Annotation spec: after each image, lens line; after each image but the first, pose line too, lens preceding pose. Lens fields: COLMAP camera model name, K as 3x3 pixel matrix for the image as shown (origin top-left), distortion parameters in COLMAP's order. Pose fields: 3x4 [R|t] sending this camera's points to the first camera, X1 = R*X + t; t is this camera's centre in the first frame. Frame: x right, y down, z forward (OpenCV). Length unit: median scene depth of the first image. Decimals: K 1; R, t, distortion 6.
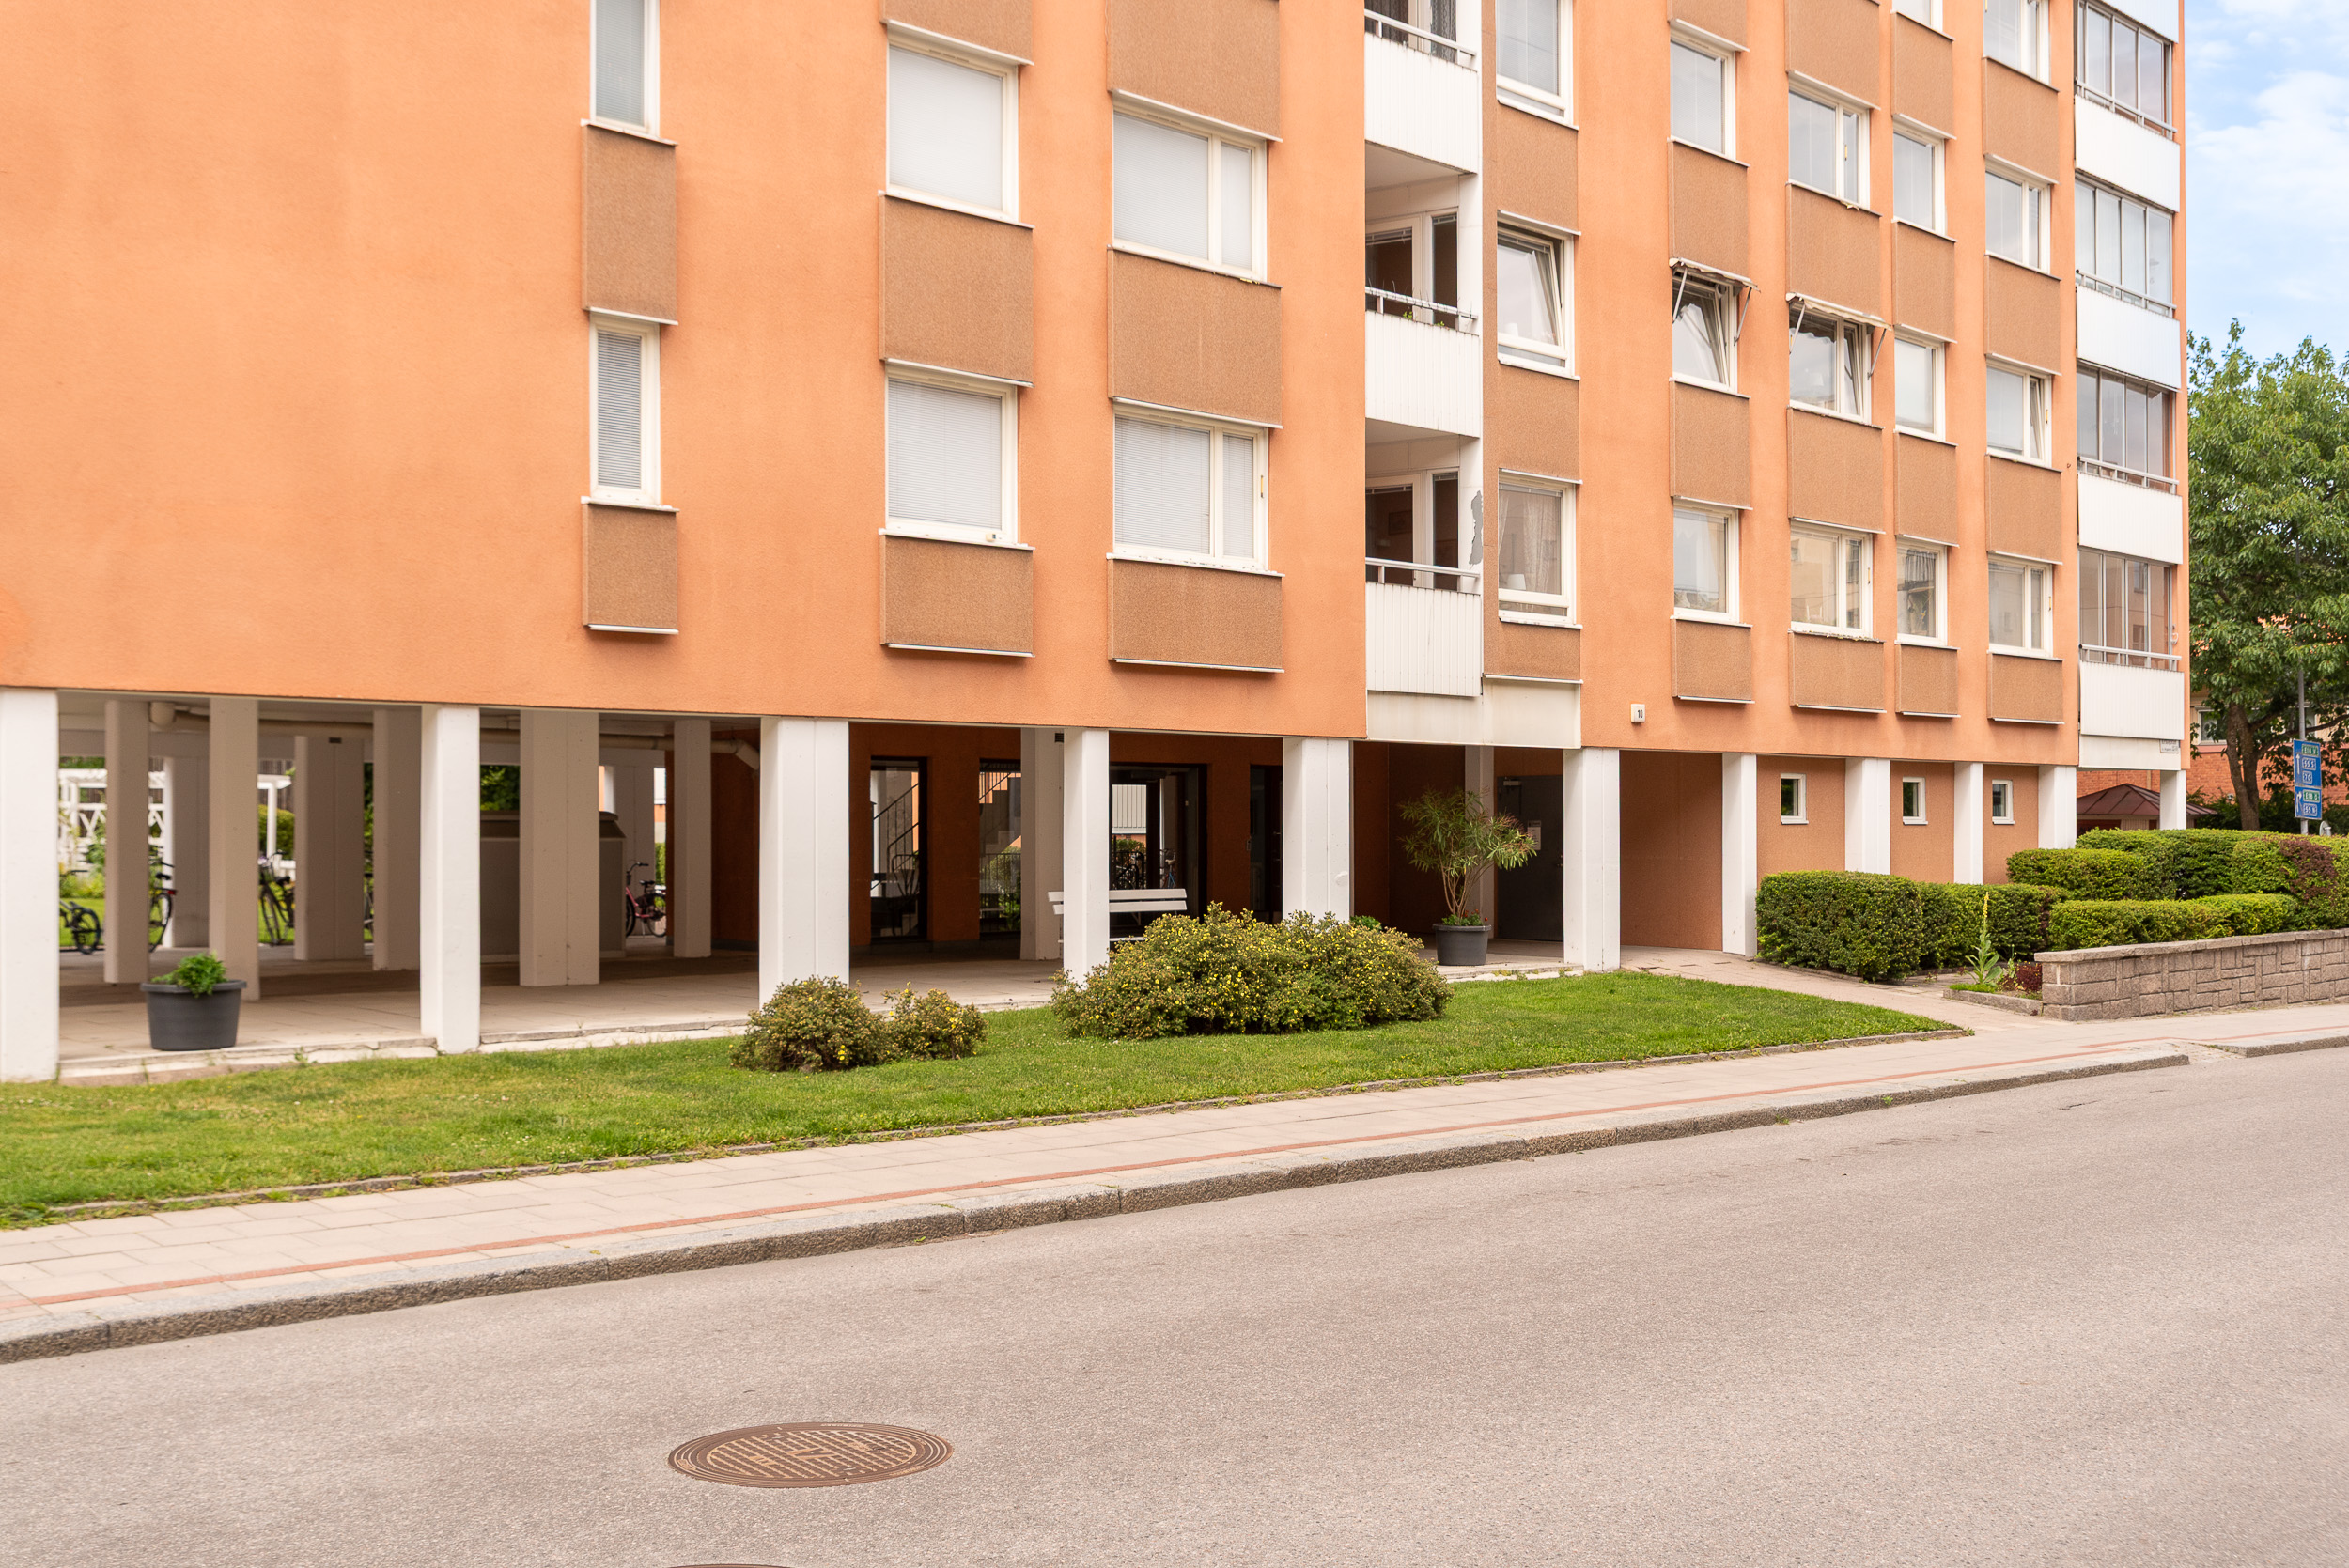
lens RADIAL K [[2361.0, 0, 1174.5], [0, 2361.0, 784.0], [0, 0, 1]] dist [-0.004791, 0.002192]
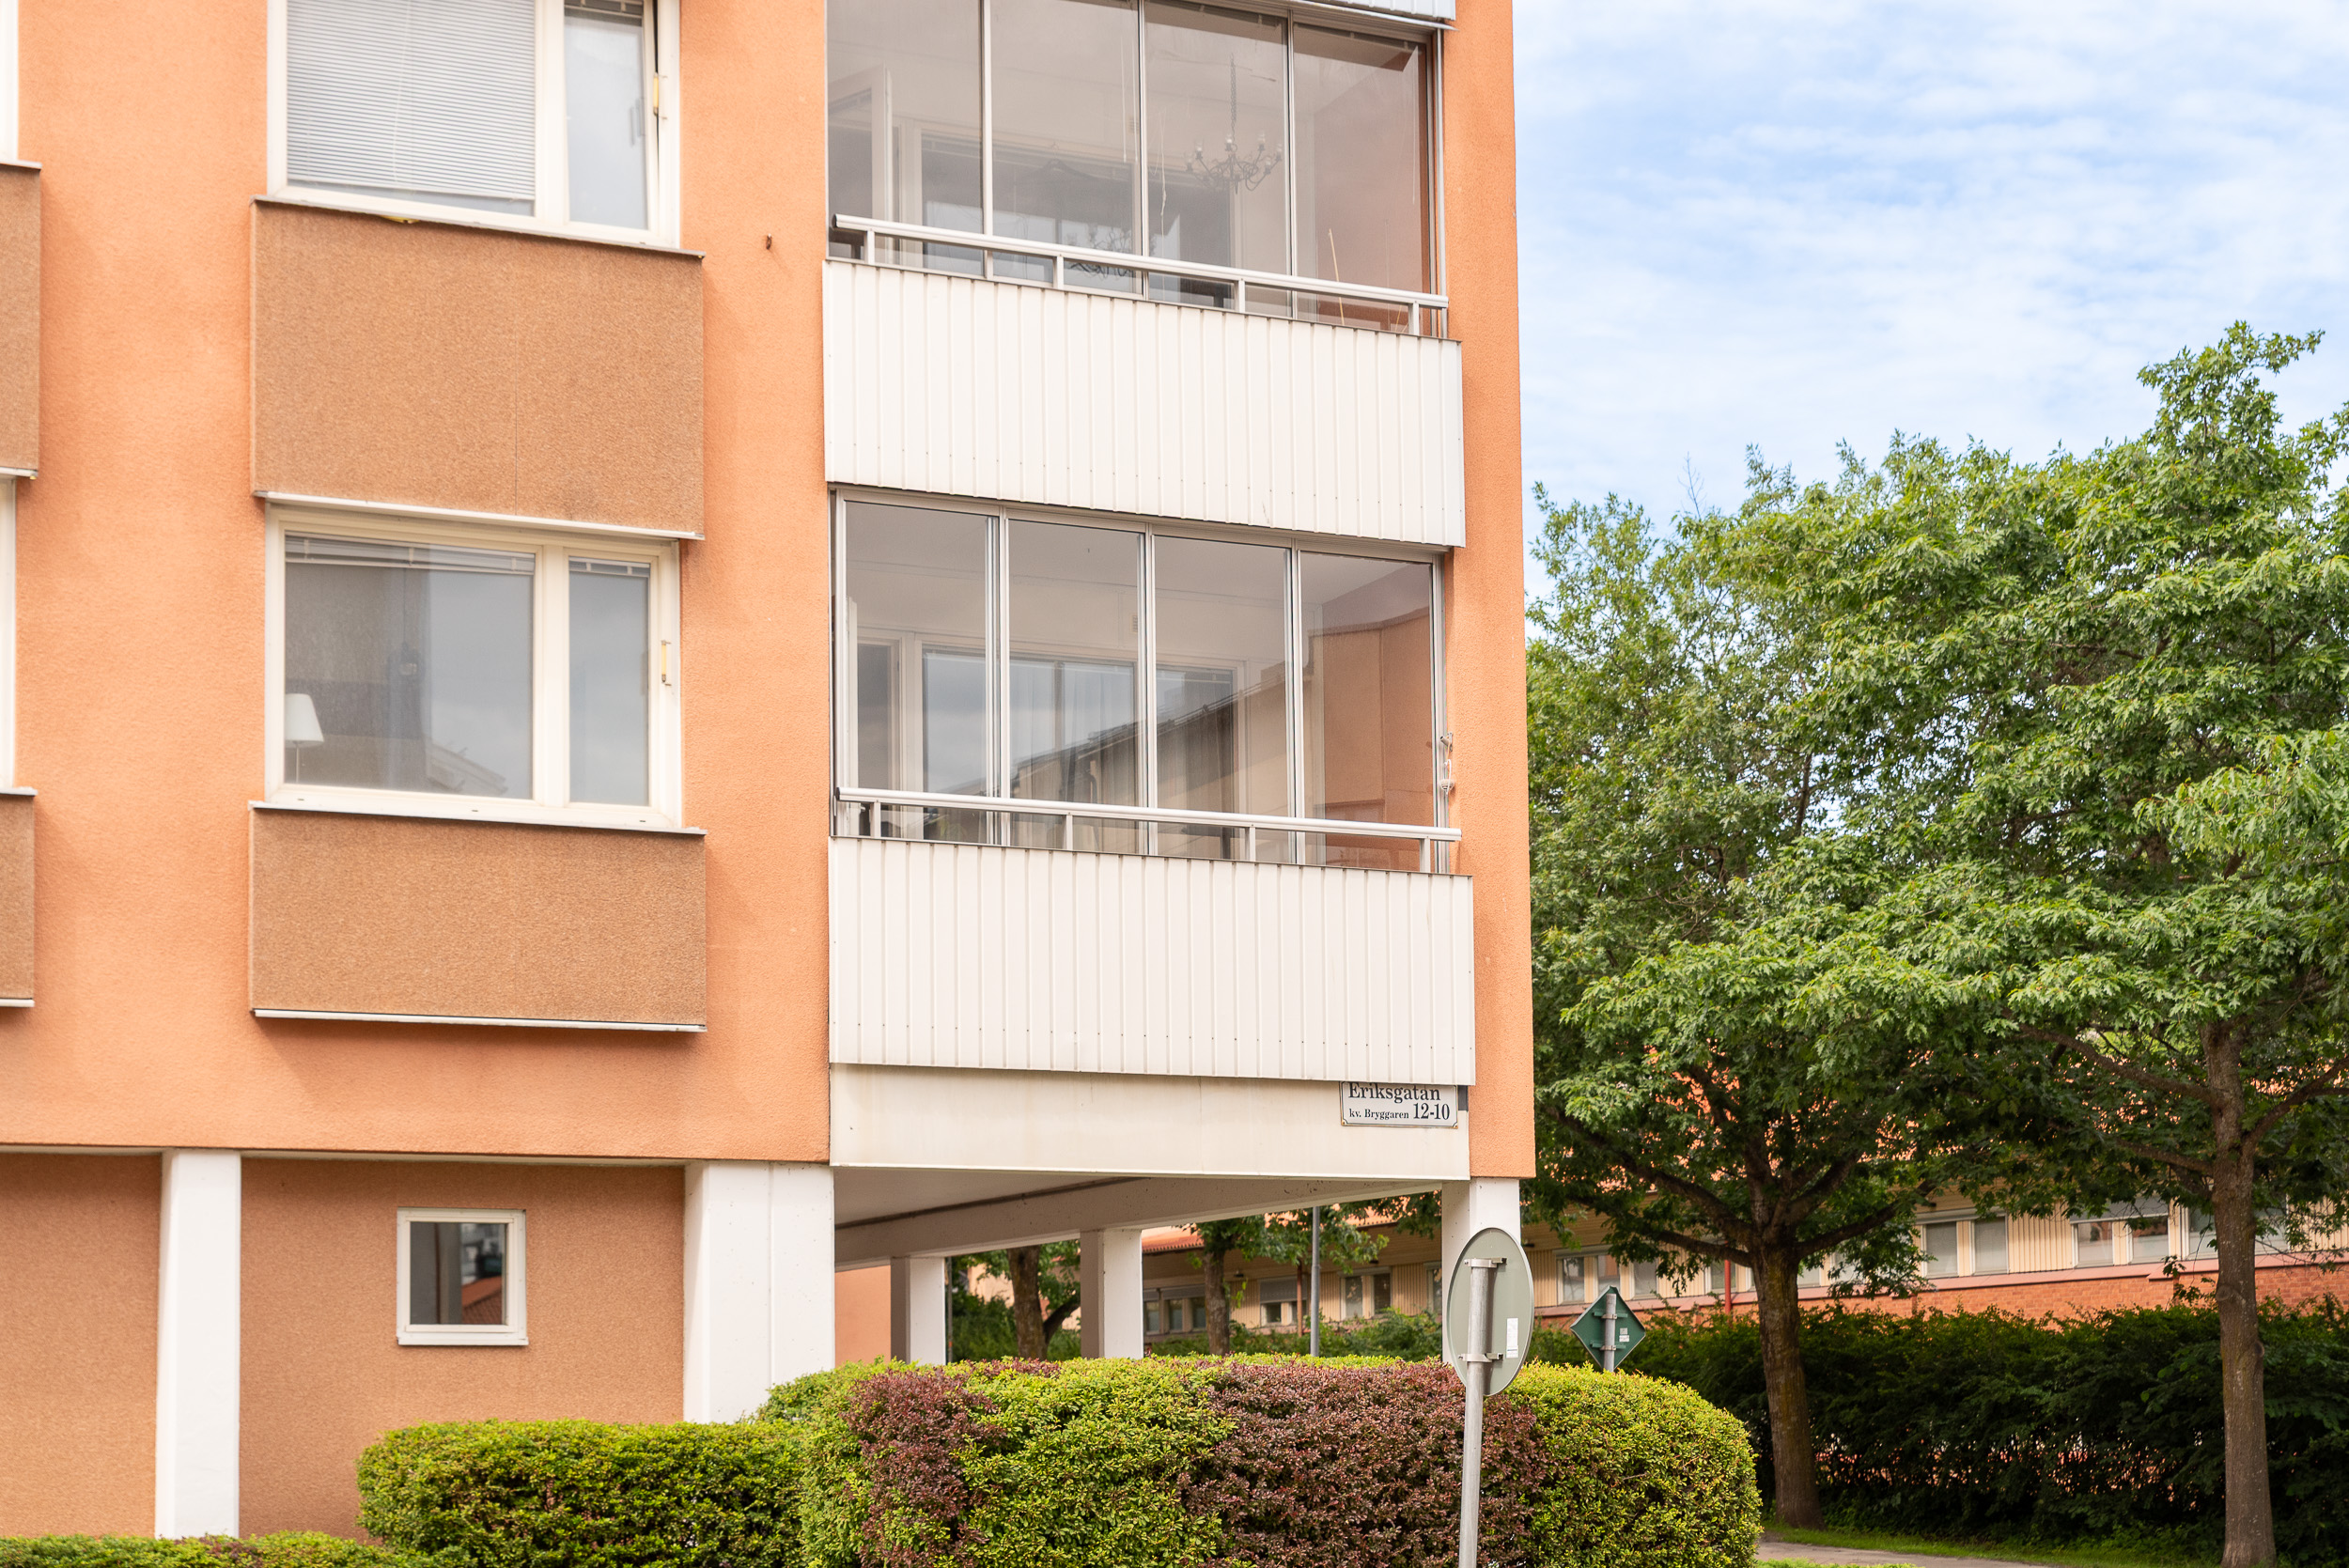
lens RADIAL K [[3326.0, 0, 1173.7], [0, 3326.0, 992.9], [0, 0, 1]] dist [0.241631, 0.056649]
pose [[0.926888, -0.039575, -0.373245, 0.678182], [0.007161, 0.996109, -0.087834, 0.010567], [0.375269, 0.078739, 0.923566, 0.678517]]
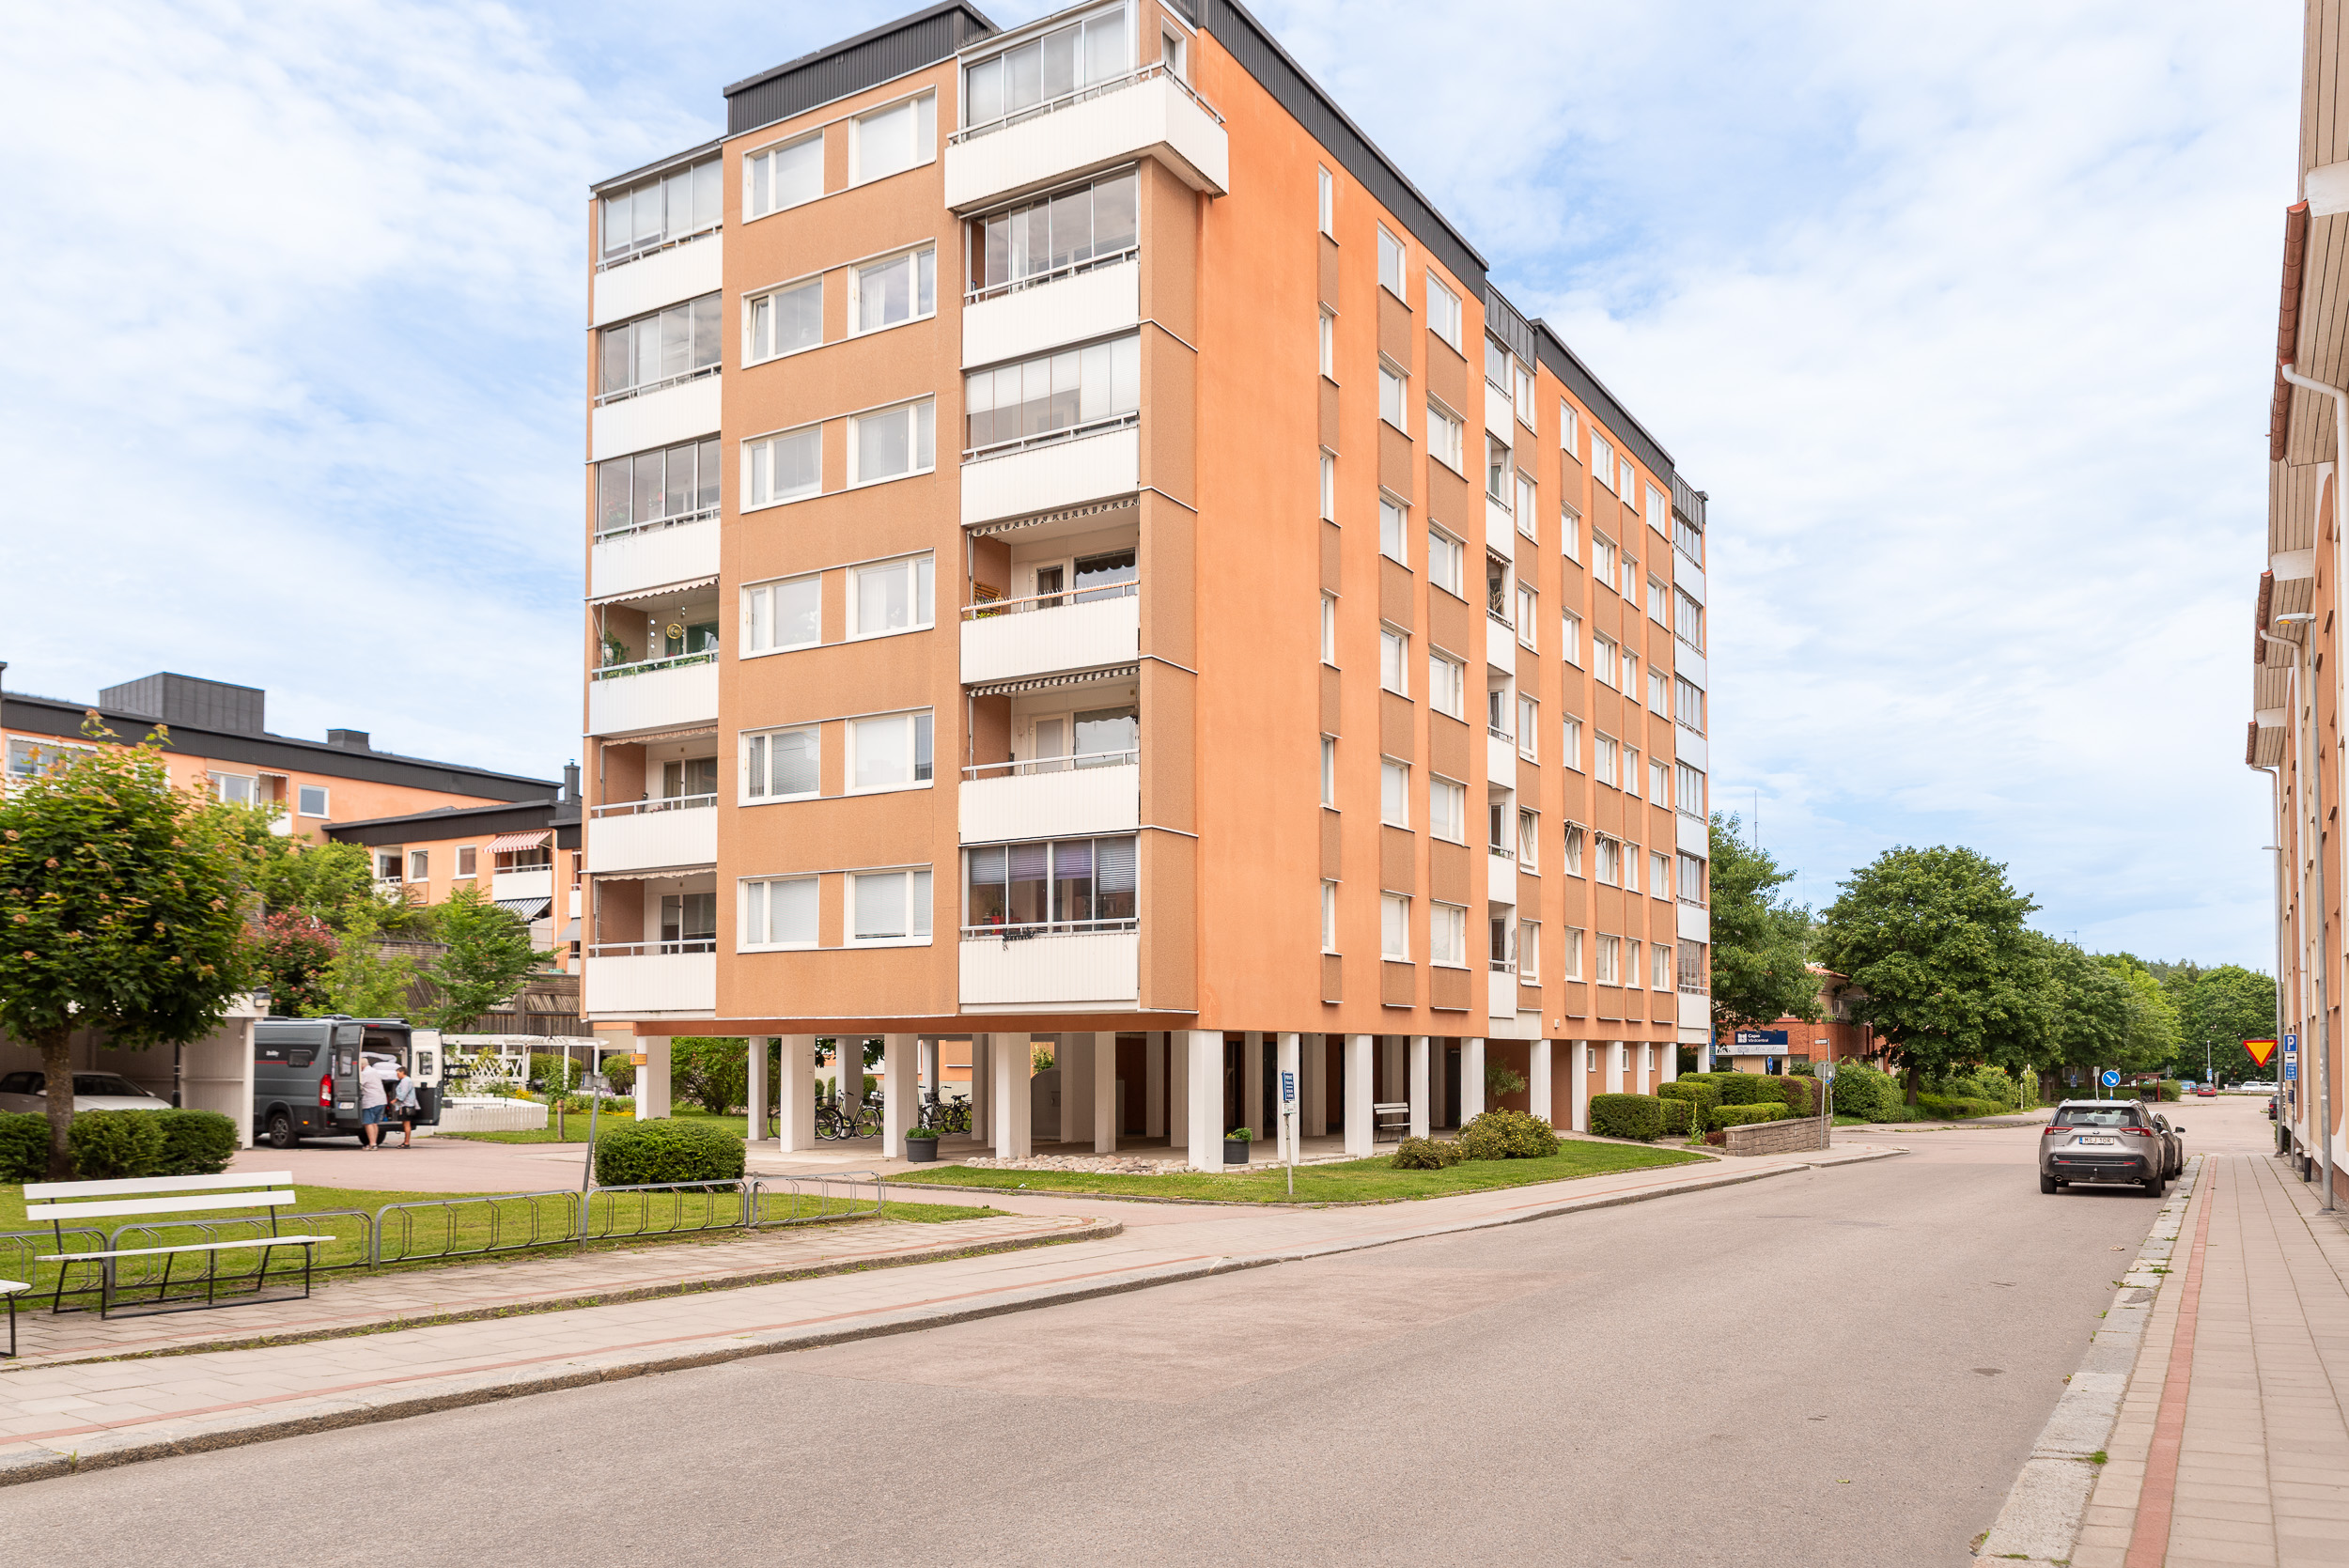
lens RADIAL K [[1766.4, 0, 1179.3], [0, 1766.4, 992.6], [0, 0, 1]] dist [0.033428, -0.002379]
pose [[0.968697, 0.005596, 0.248184, -0.492322], [-0.000157, 0.999759, -0.021930, -0.019153], [-0.248247, 0.021205, 0.968465, -0.466444]]
